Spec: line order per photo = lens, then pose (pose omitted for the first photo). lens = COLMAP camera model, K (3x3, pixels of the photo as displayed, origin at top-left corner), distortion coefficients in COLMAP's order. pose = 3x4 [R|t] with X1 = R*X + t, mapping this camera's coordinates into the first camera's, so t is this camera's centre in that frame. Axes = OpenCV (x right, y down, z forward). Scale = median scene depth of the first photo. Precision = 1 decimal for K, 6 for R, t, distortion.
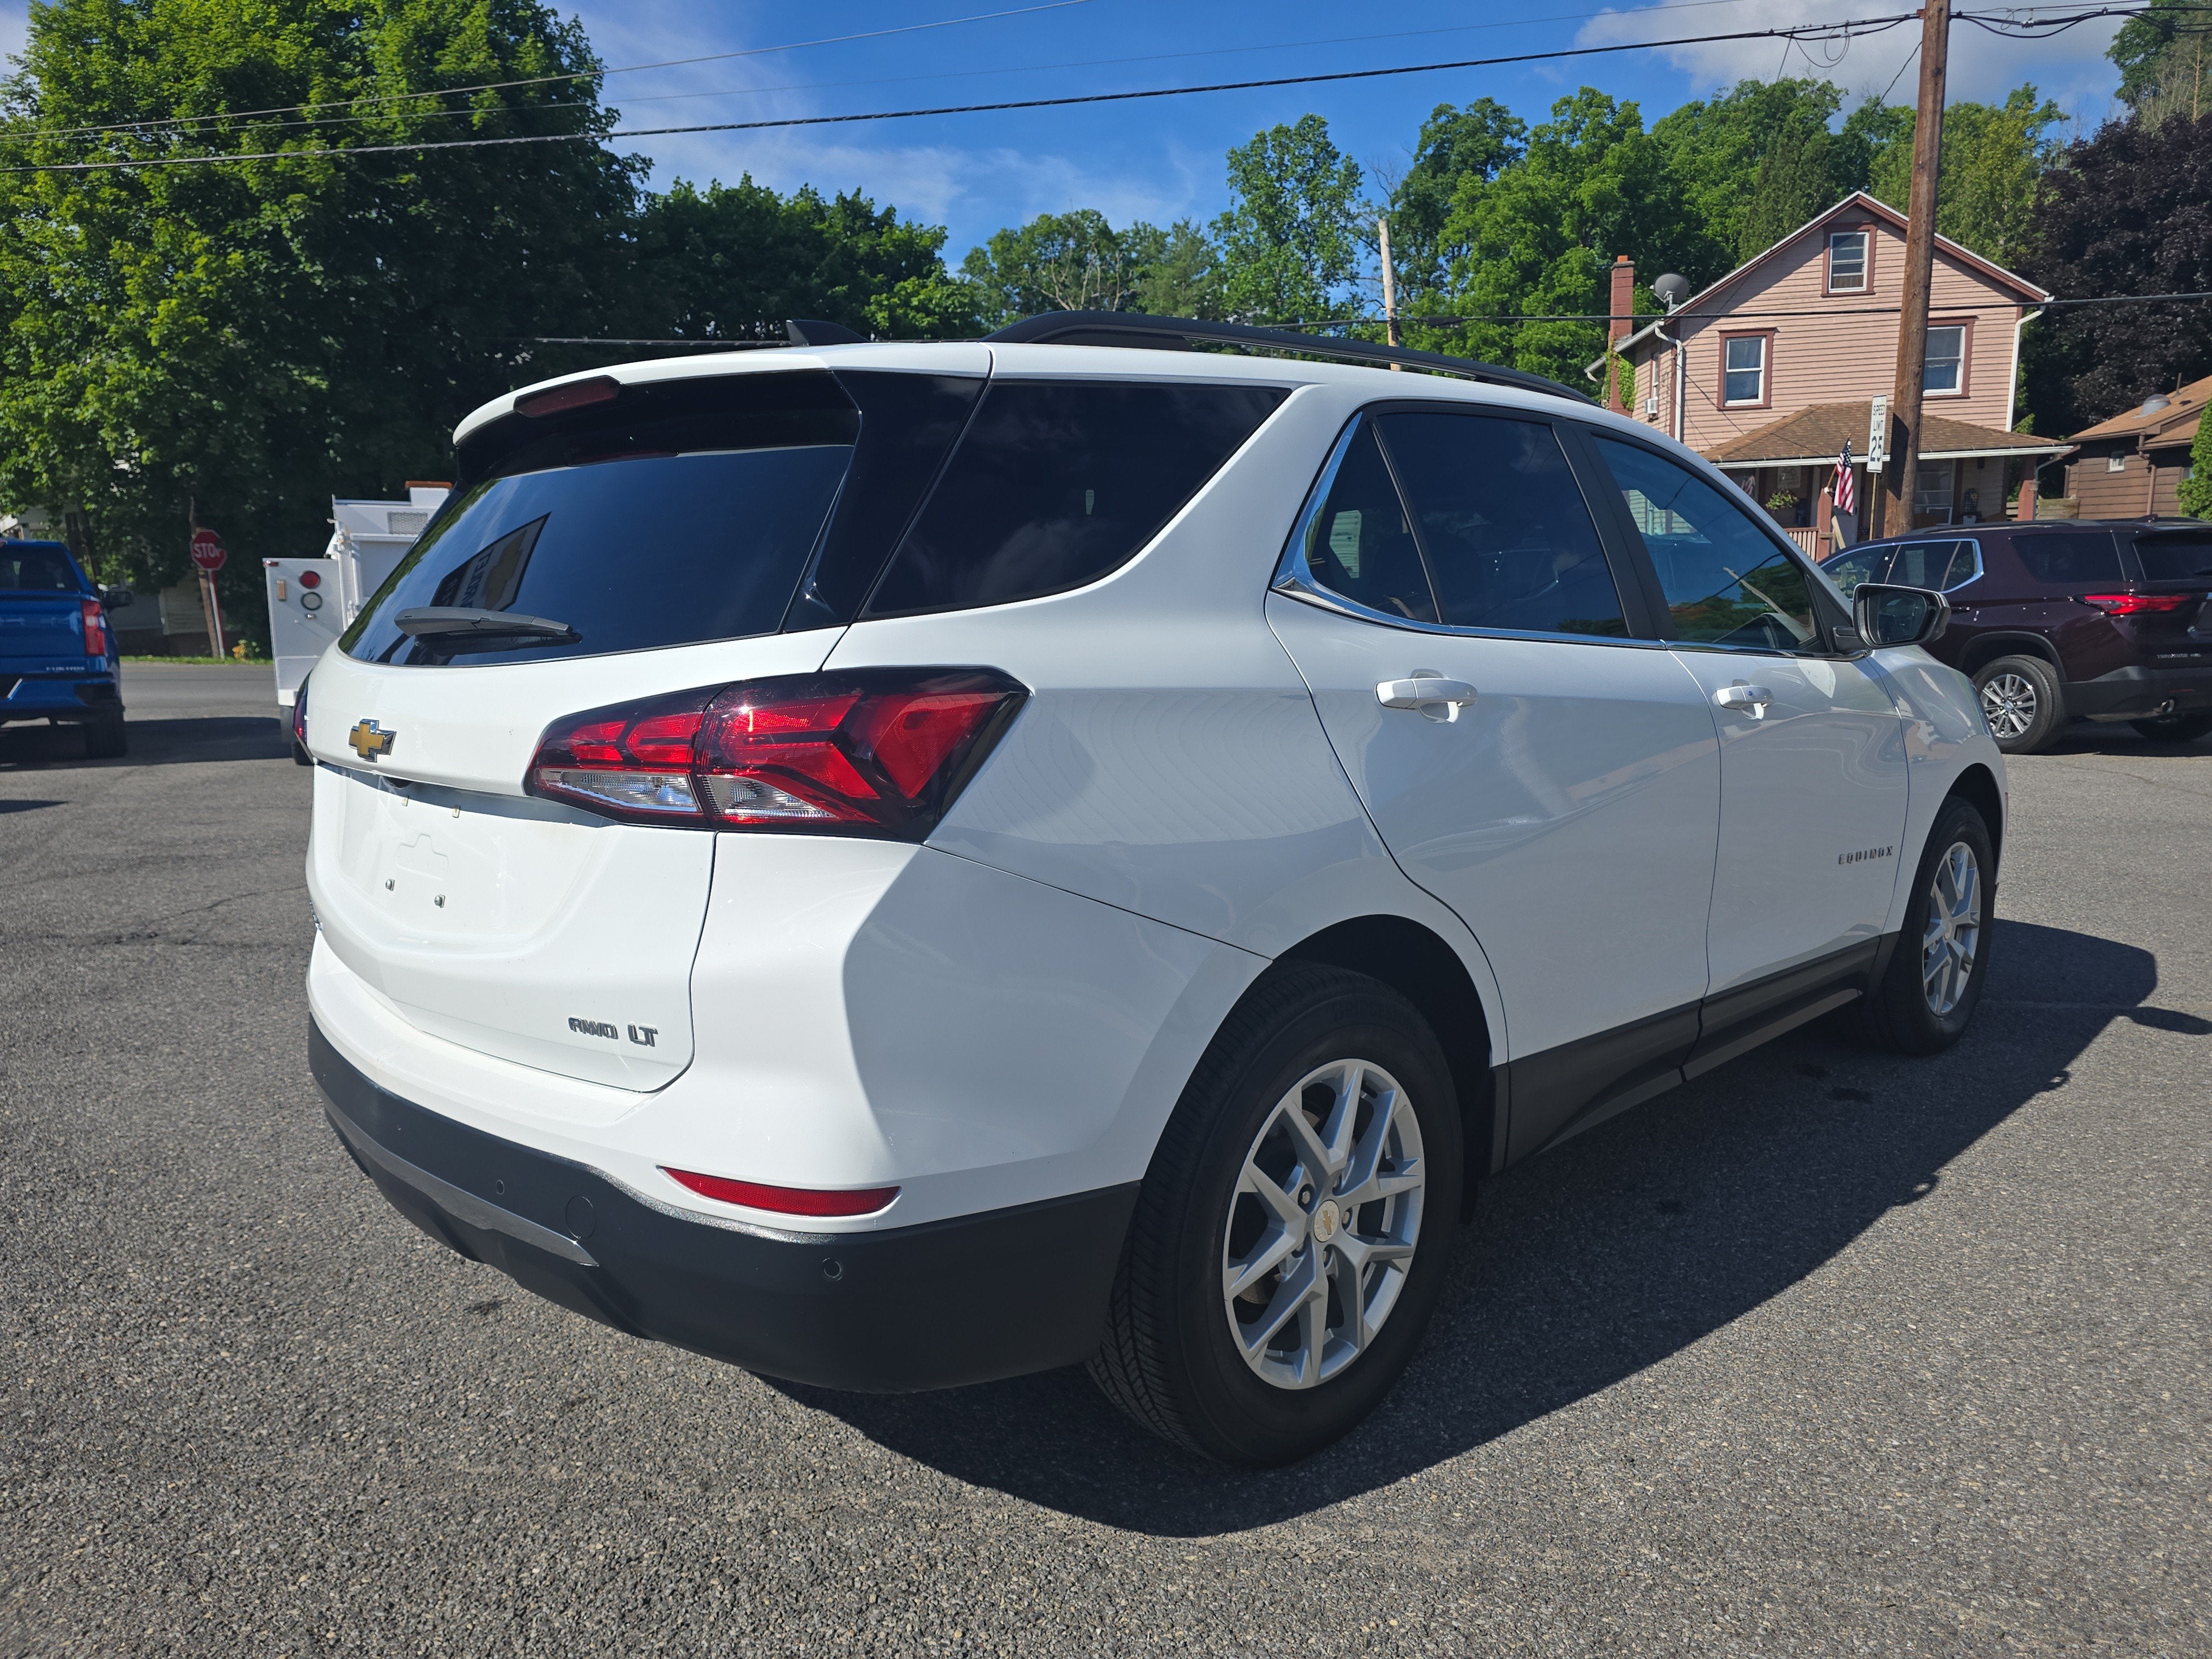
lens RADIAL K [[1513.3, 0, 1117.5], [0, 1513.3, 836.6], [0, 0, 1]] dist [0.043674, -0.034796]
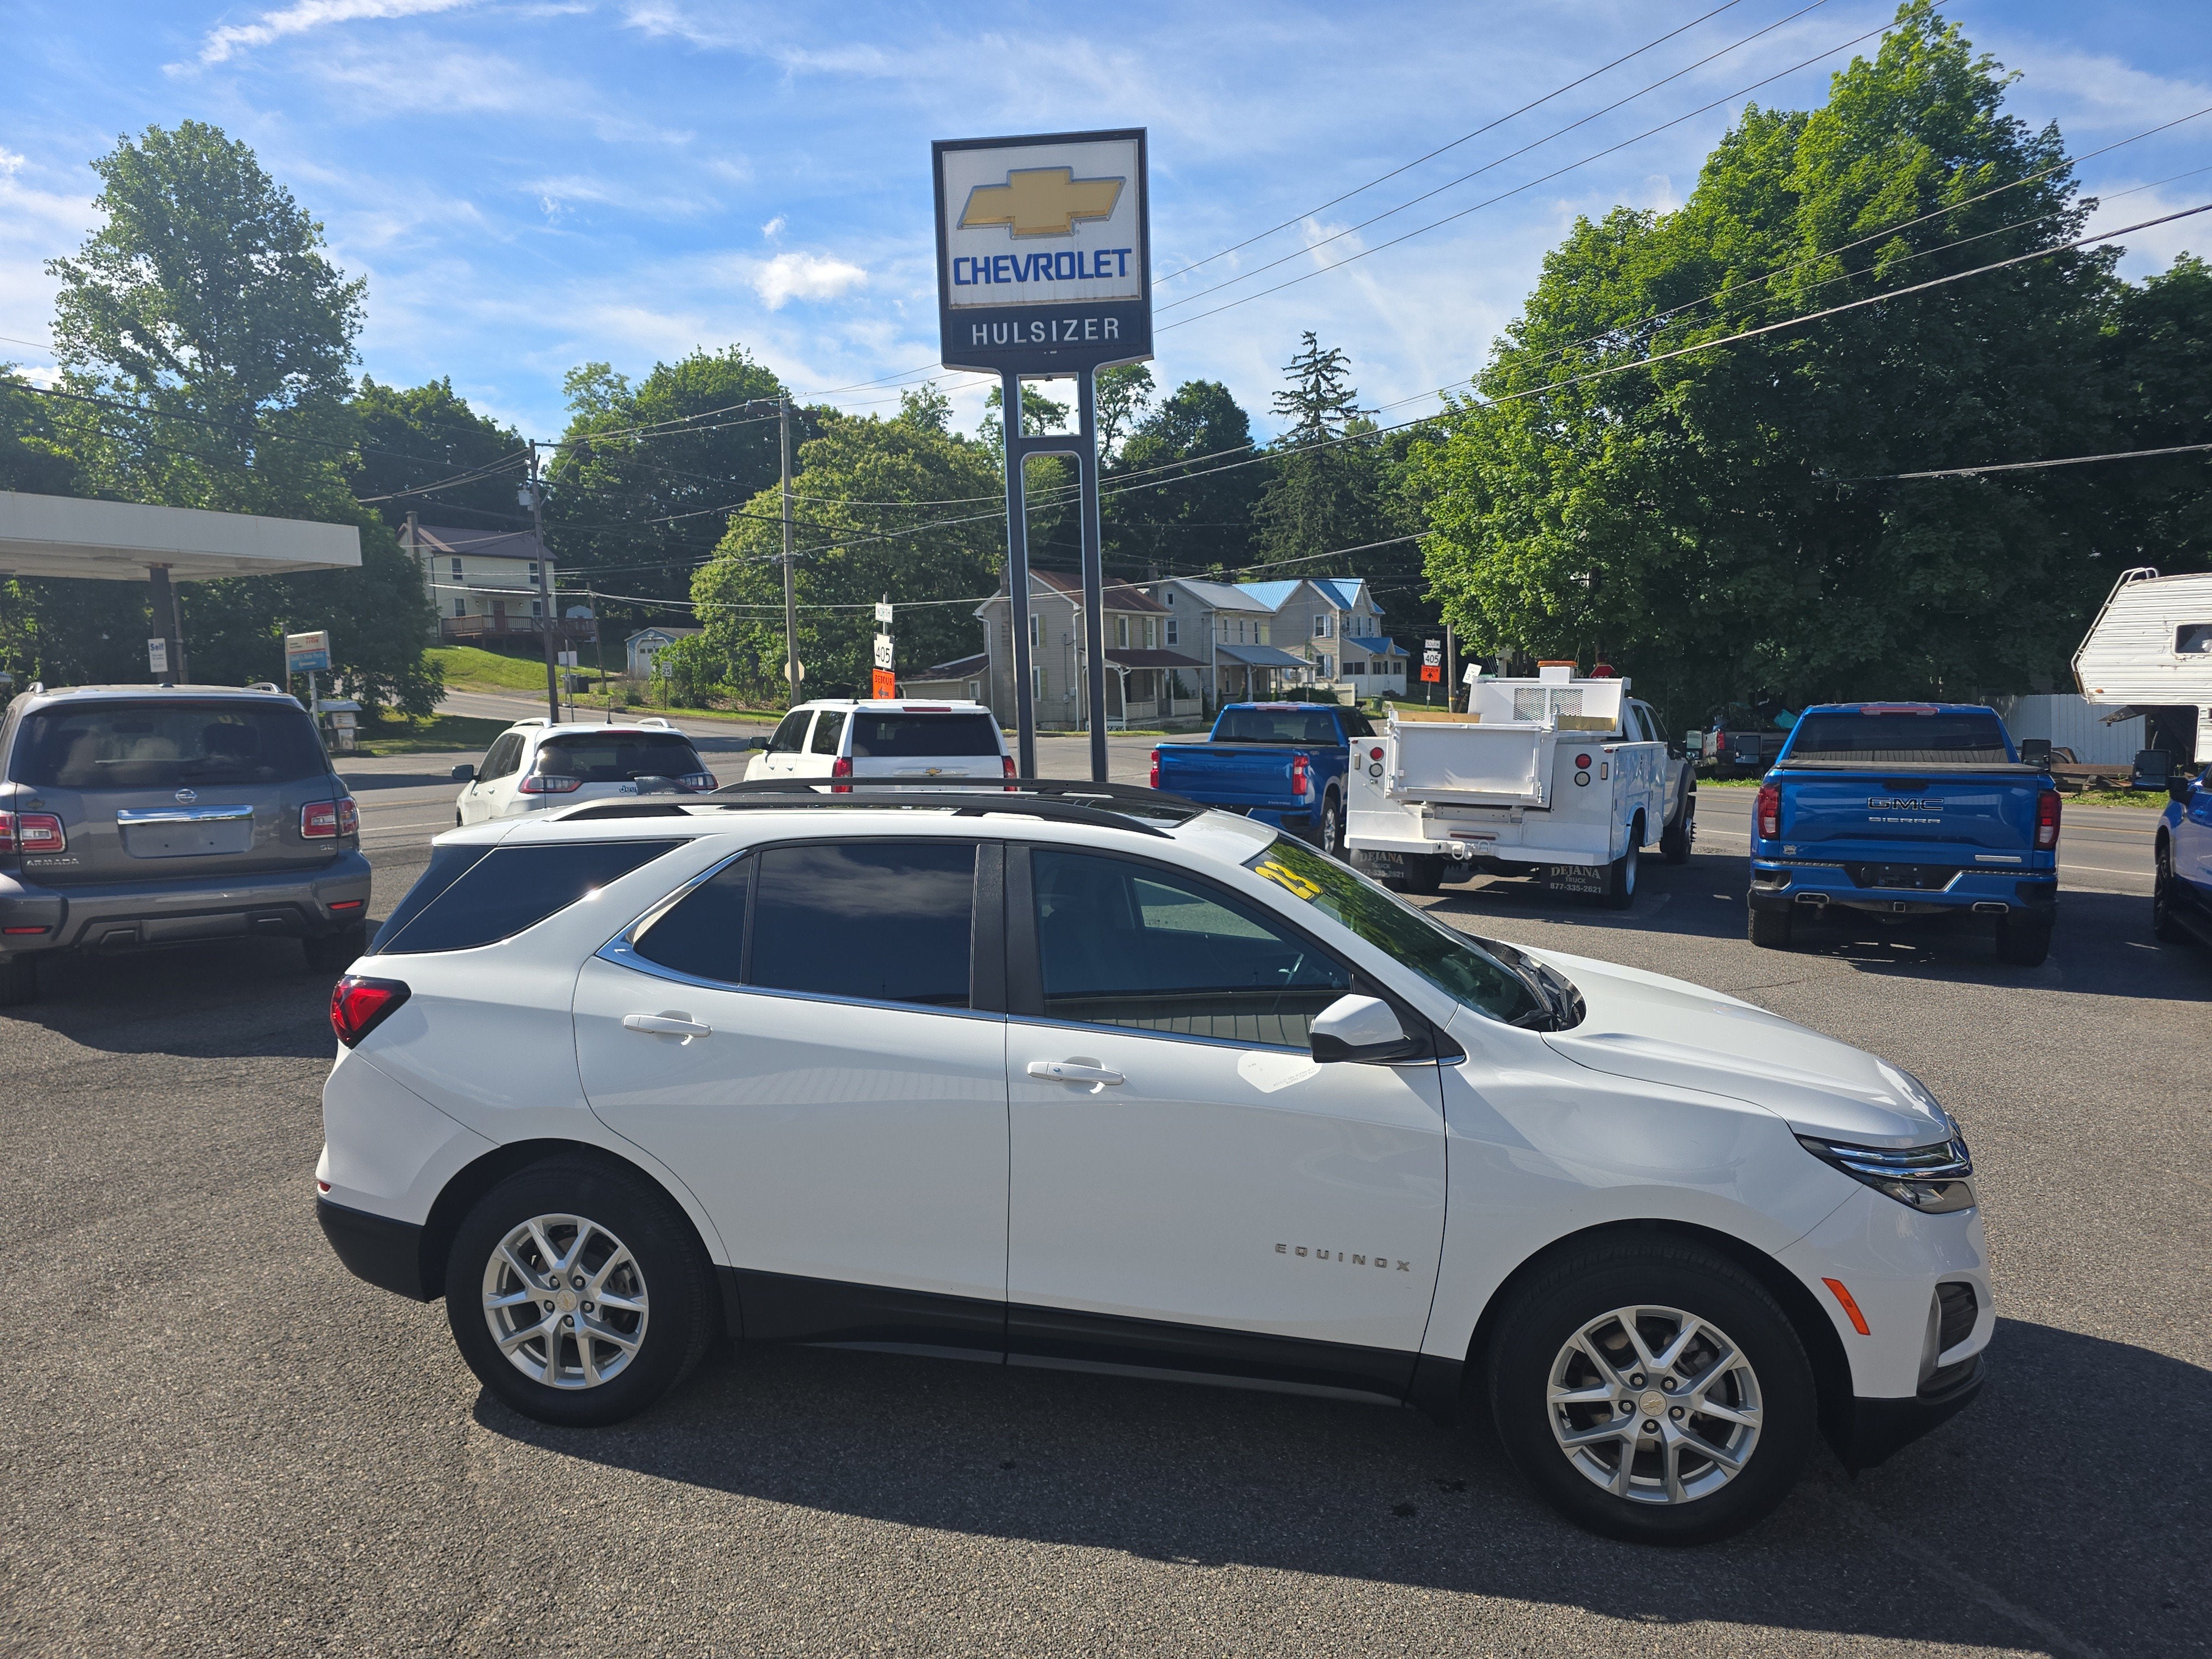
lens RADIAL K [[1497.2, 0, 1106.0], [0, 1497.2, 829.5], [0, 0, 1]] dist [0.060257, -0.046498]
pose [[0.555464, 0.088078, -0.826863, 1.718586], [-0.137495, 0.990415, 0.013135, -0.370656], [0.820094, 0.106394, 0.562251, 0.392164]]
